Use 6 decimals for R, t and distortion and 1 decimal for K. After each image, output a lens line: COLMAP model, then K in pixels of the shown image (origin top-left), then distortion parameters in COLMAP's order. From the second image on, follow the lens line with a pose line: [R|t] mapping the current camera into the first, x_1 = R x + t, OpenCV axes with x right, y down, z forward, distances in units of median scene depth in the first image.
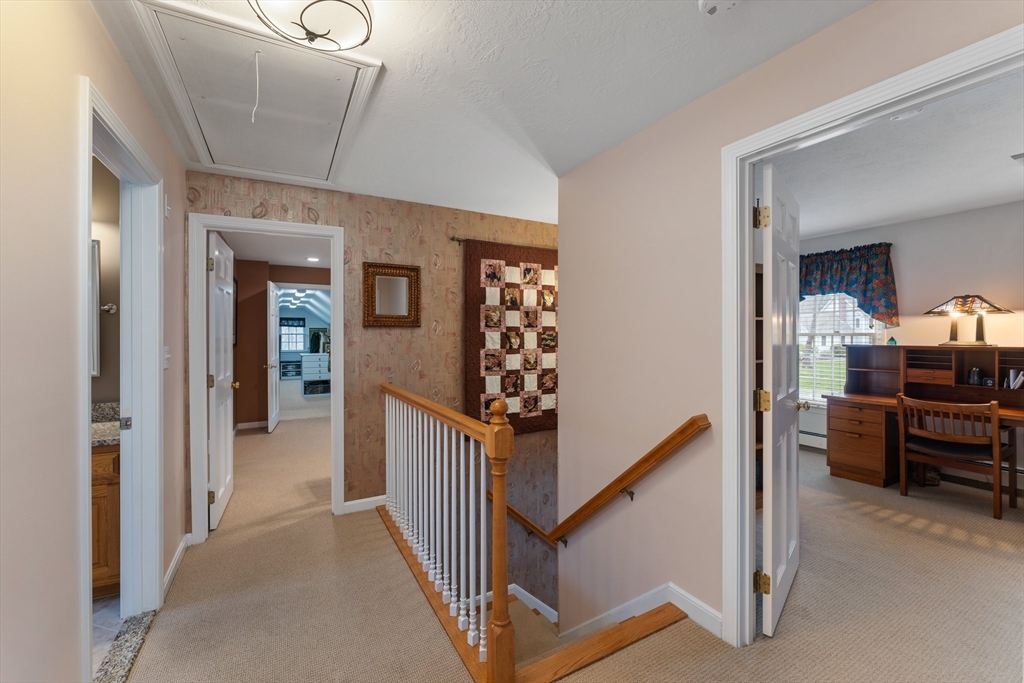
lens RADIAL K [[414.8, 0, 519.1], [0, 414.8, 340.3], [0, 0, 1]] dist [0.000091, -0.001448]
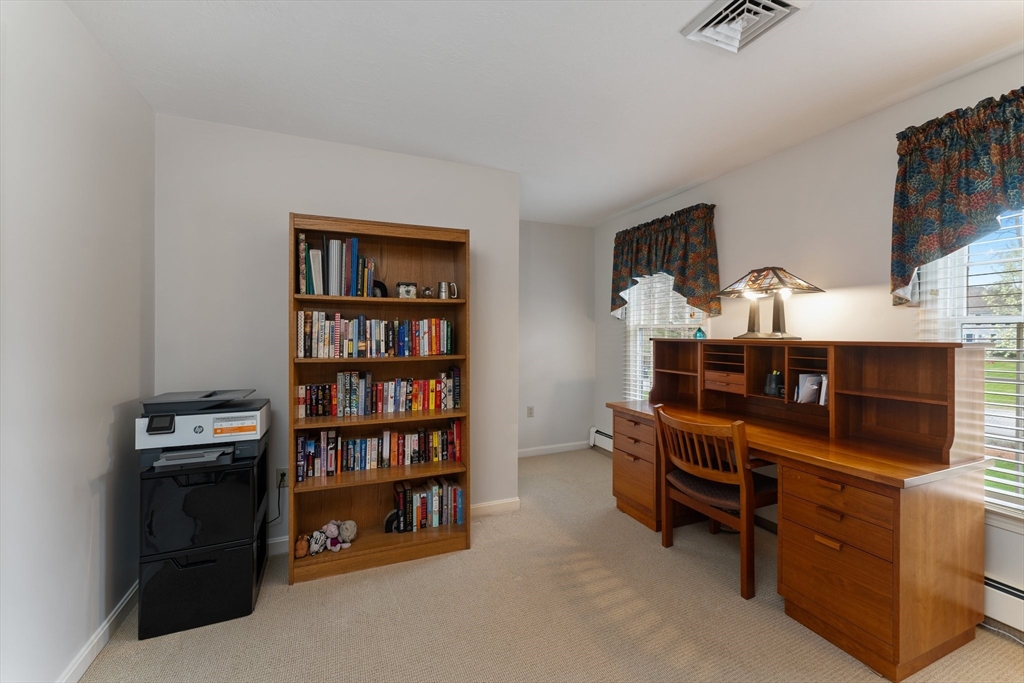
lens RADIAL K [[414.8, 0, 505.6], [0, 414.8, 334.8], [0, 0, 1]] dist [0.000091, -0.001448]
pose [[0.994192, 0.003717, -0.107559, 0.695565], [-0.004491, 0.999966, -0.006960, 0.012157], [0.107529, 0.007403, 0.994174, 0.239878]]
